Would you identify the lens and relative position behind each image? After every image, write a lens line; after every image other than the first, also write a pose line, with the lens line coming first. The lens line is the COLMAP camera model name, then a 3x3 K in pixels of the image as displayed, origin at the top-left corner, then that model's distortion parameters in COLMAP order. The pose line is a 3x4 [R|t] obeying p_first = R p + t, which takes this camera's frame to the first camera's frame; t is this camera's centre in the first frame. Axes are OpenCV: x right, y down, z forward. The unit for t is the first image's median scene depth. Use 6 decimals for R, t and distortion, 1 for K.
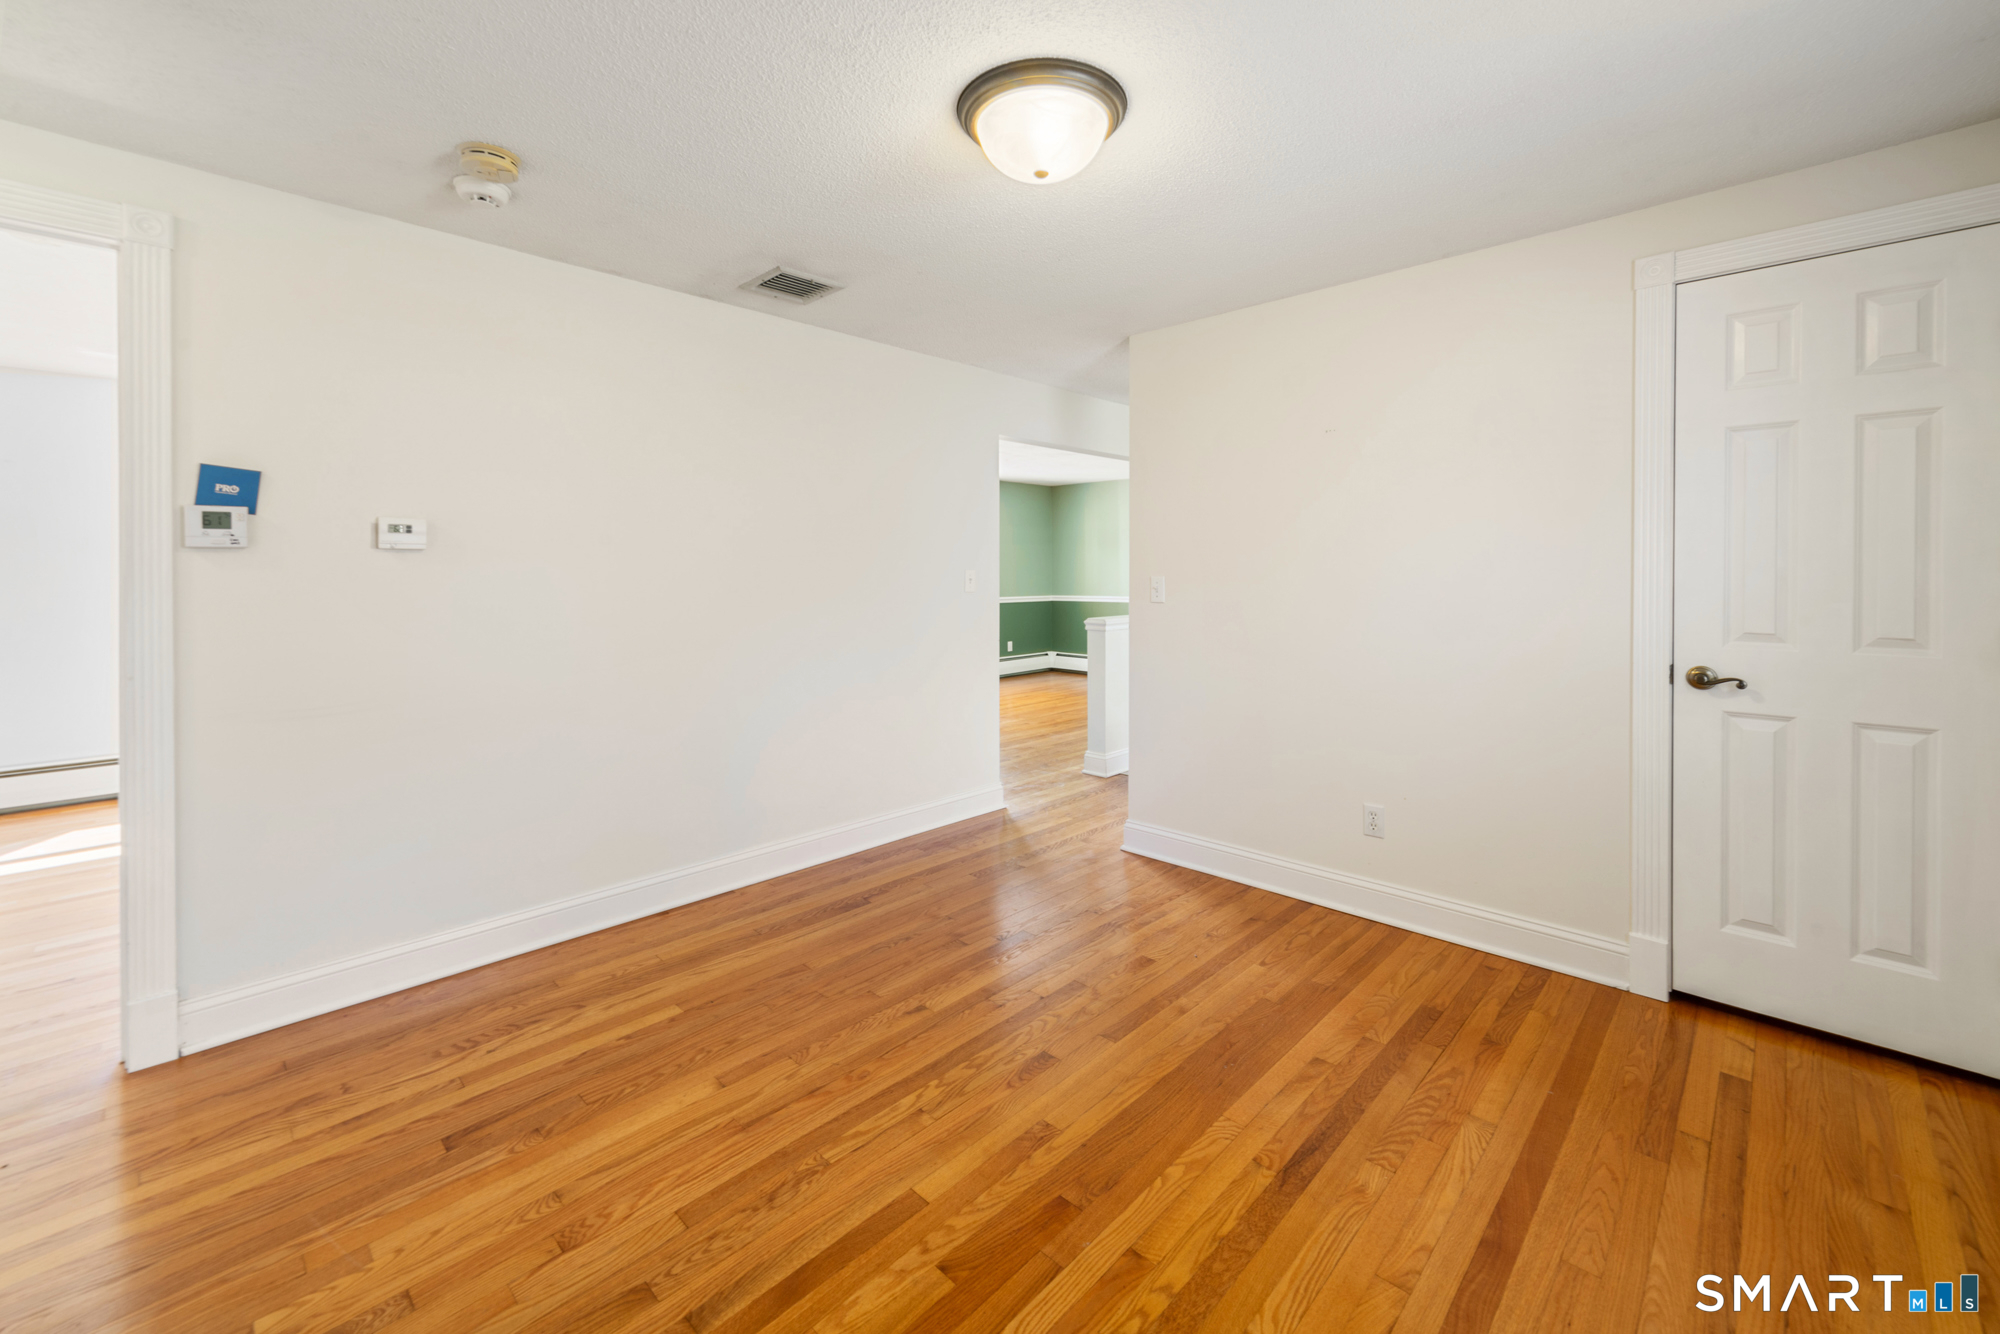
lens RADIAL K [[808.7, 0, 1001.4], [0, 808.7, 595.3], [0, 0, 1]] dist [-0.003925, -0.000222]
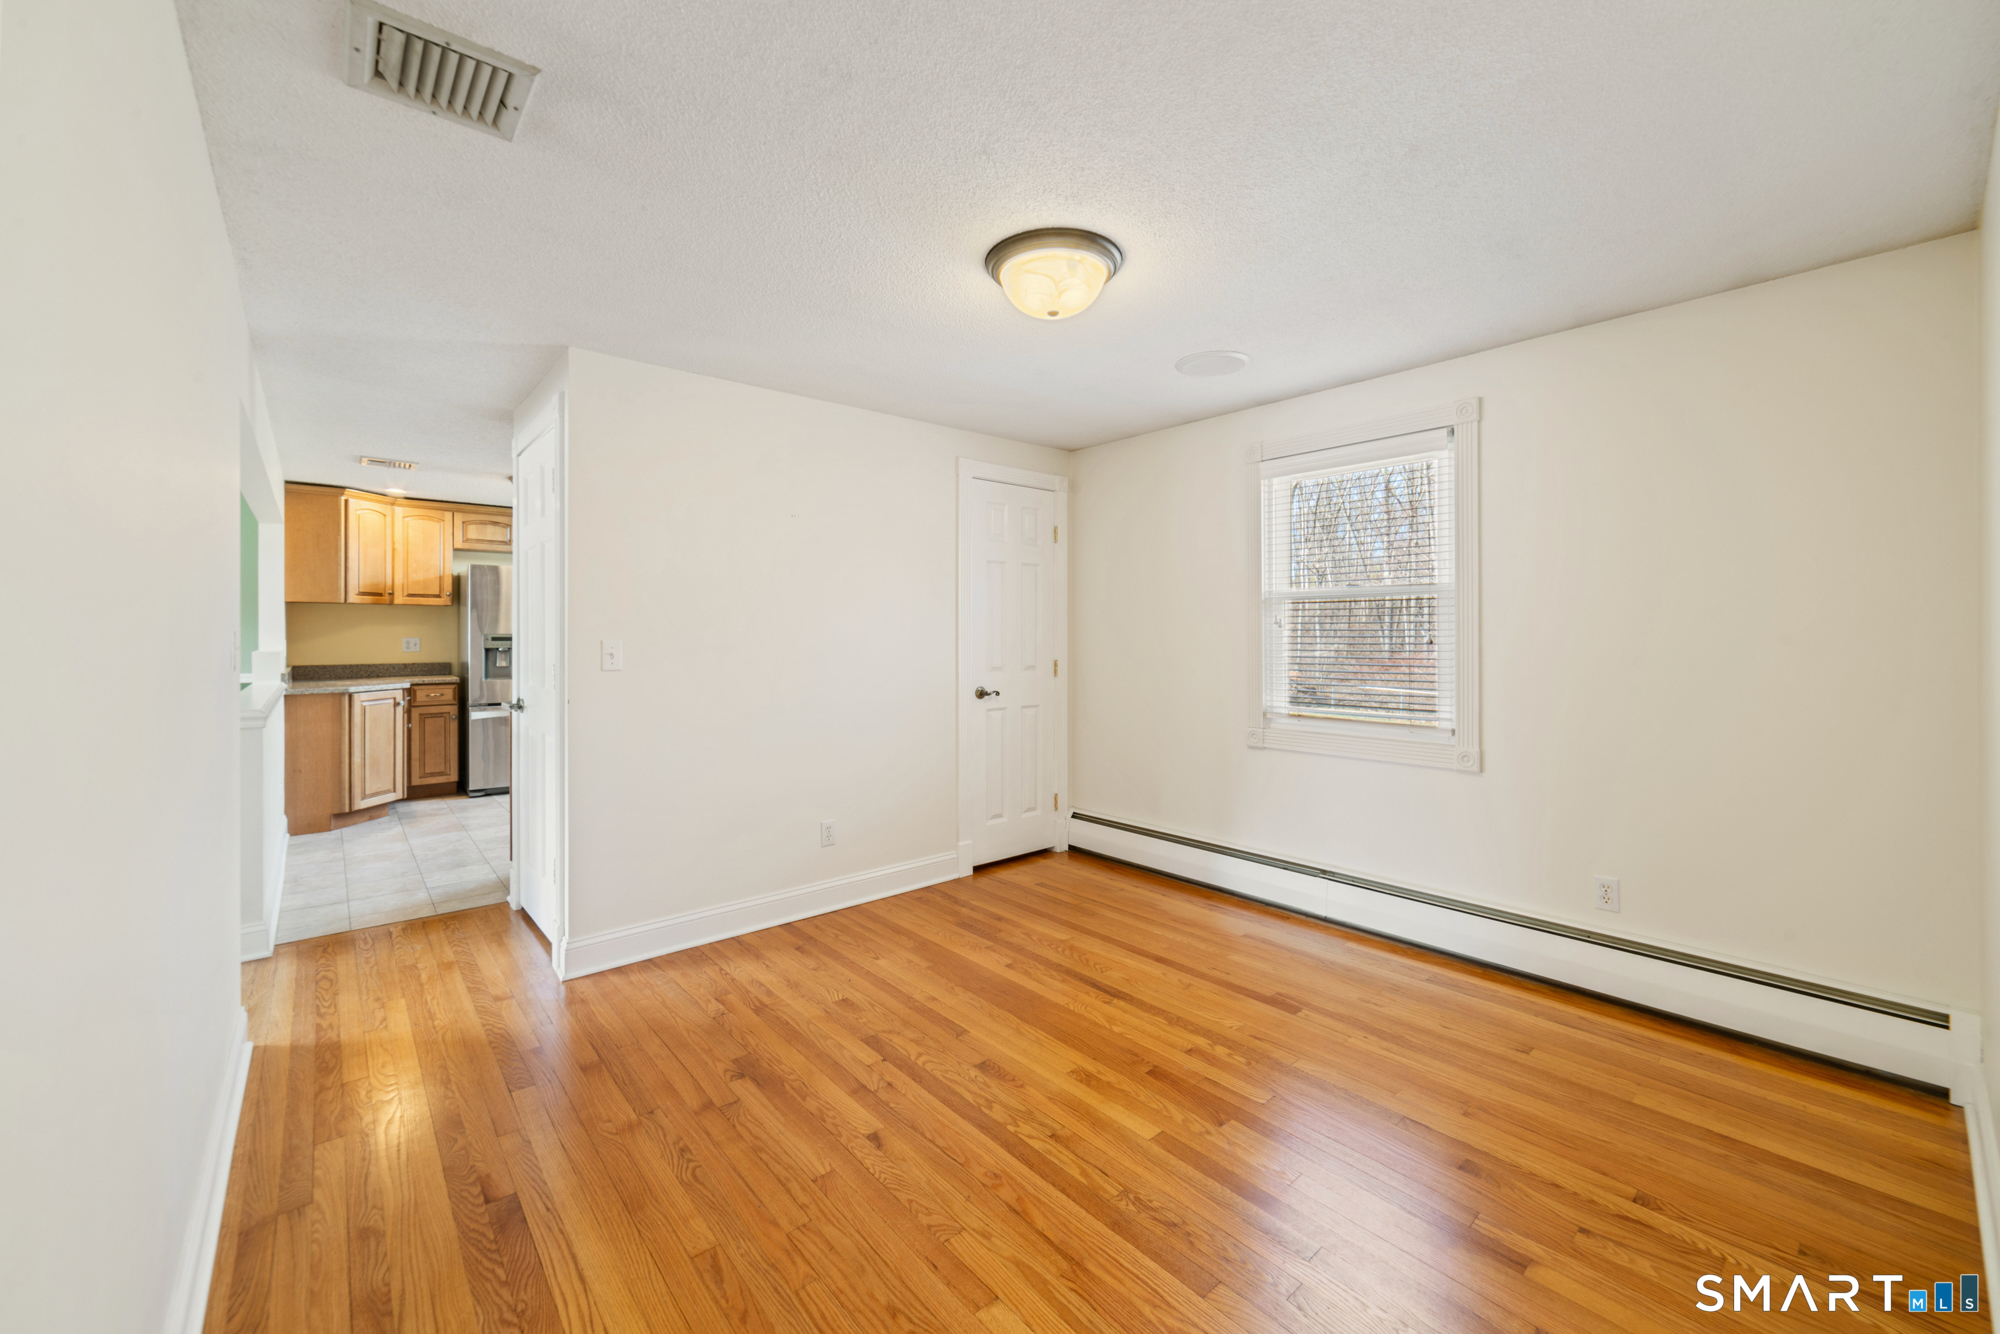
lens RADIAL K [[782.0, 0, 997.7], [0, 782.0, 636.3], [0, 0, 1]] dist [-0.000081, 0.000096]
pose [[0.093278, 0.000596, 0.995640, -1.059881], [0.027545, 0.999616, -0.003179, -0.025504], [-0.995259, 0.027721, 0.093226, 0.883271]]
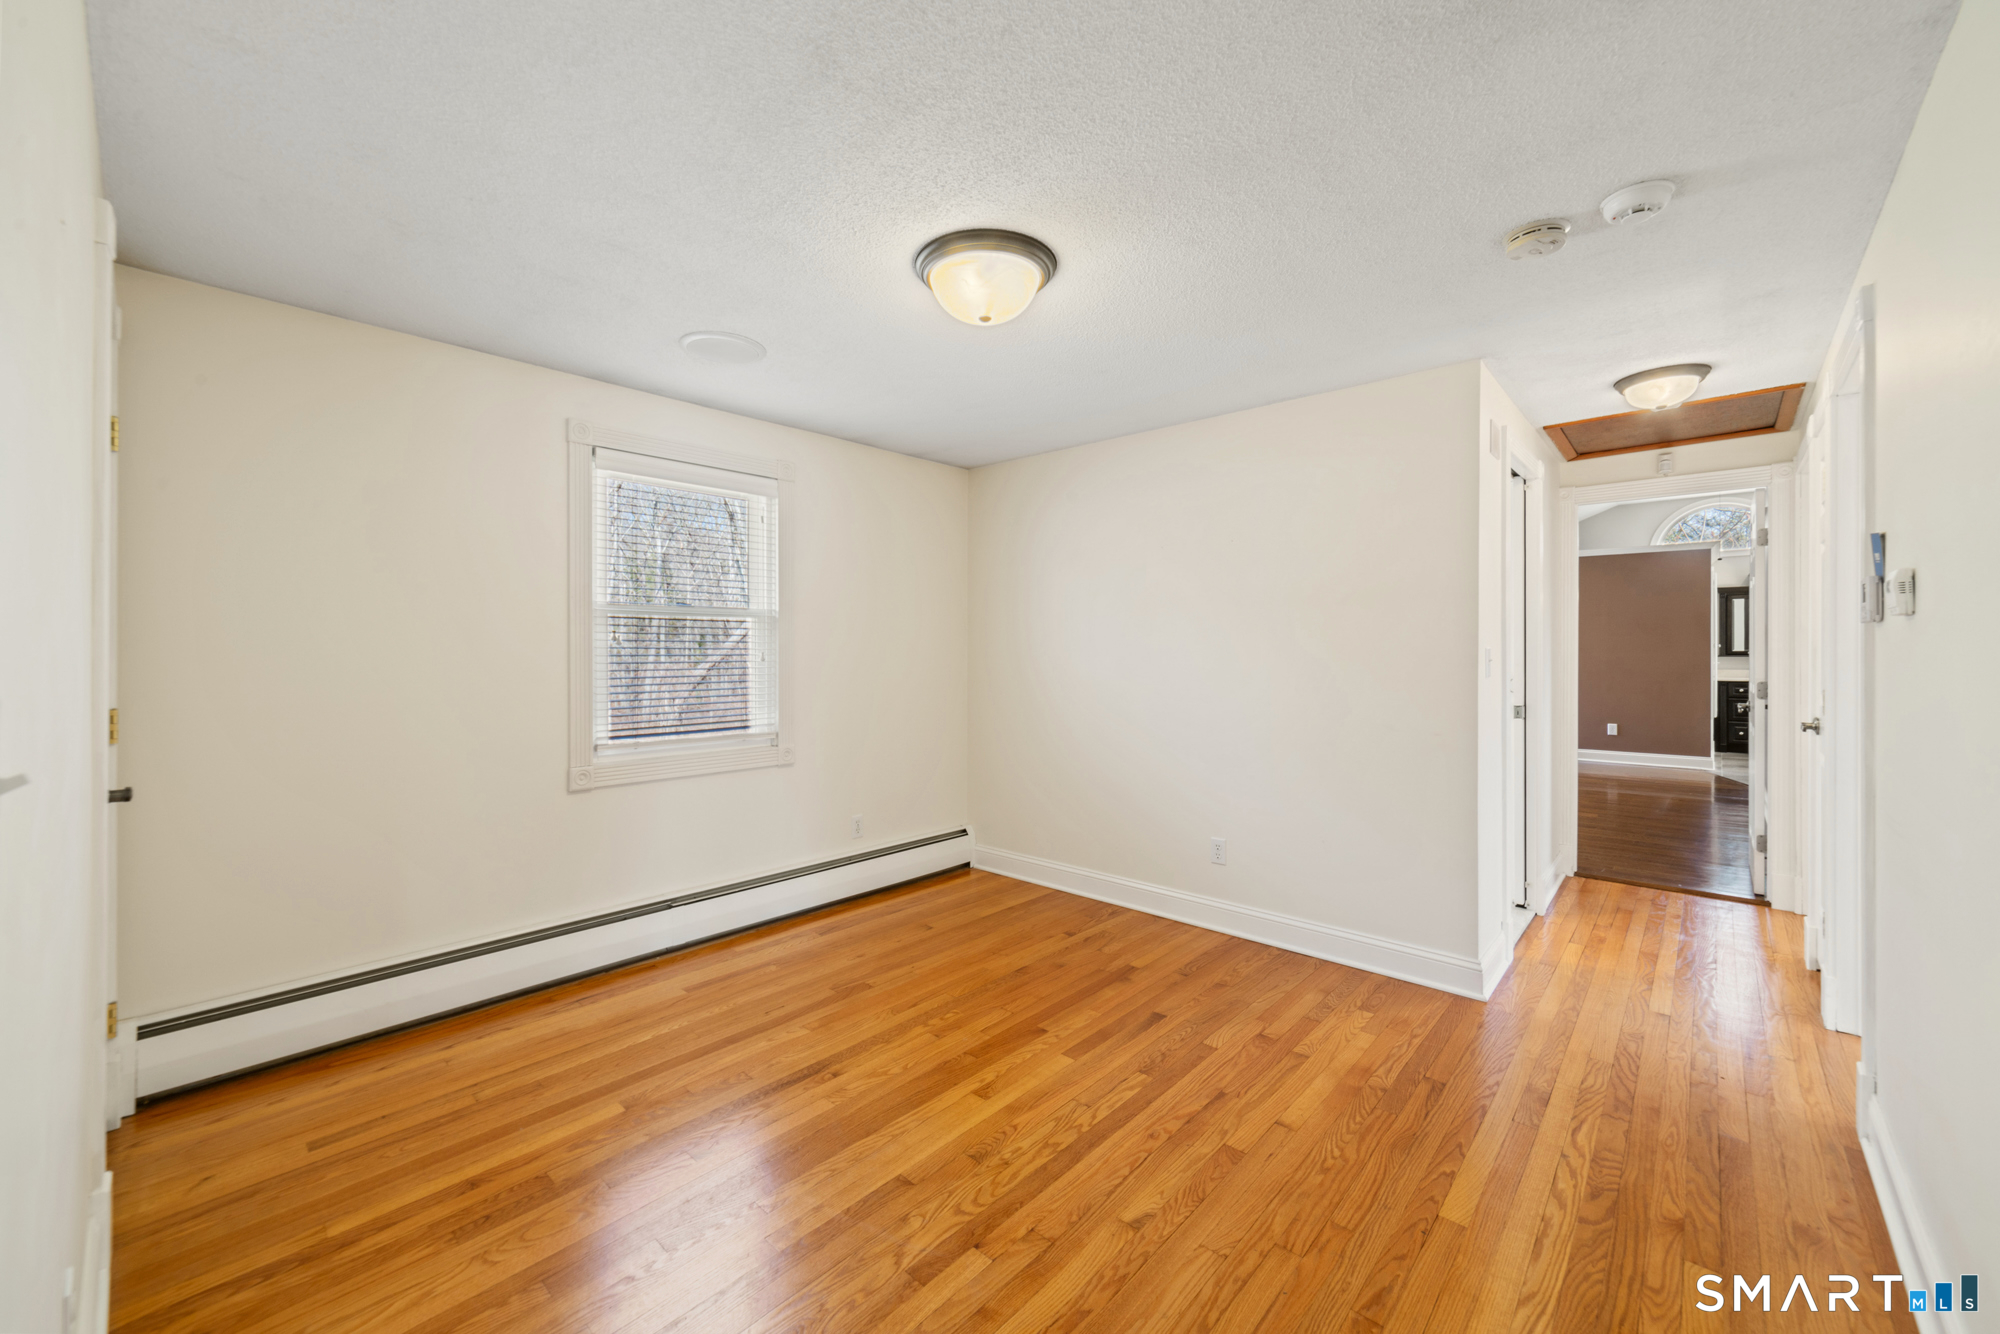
lens RADIAL K [[782.0, 0, 997.7], [0, 782.0, 636.3], [0, 0, 1]] dist [-0.000081, 0.000096]
pose [[-0.999636, 0.003500, -0.026737, 0.056585], [0.003366, 0.999982, 0.005064, -0.053258], [0.026755, 0.004972, -0.999630, 1.978857]]
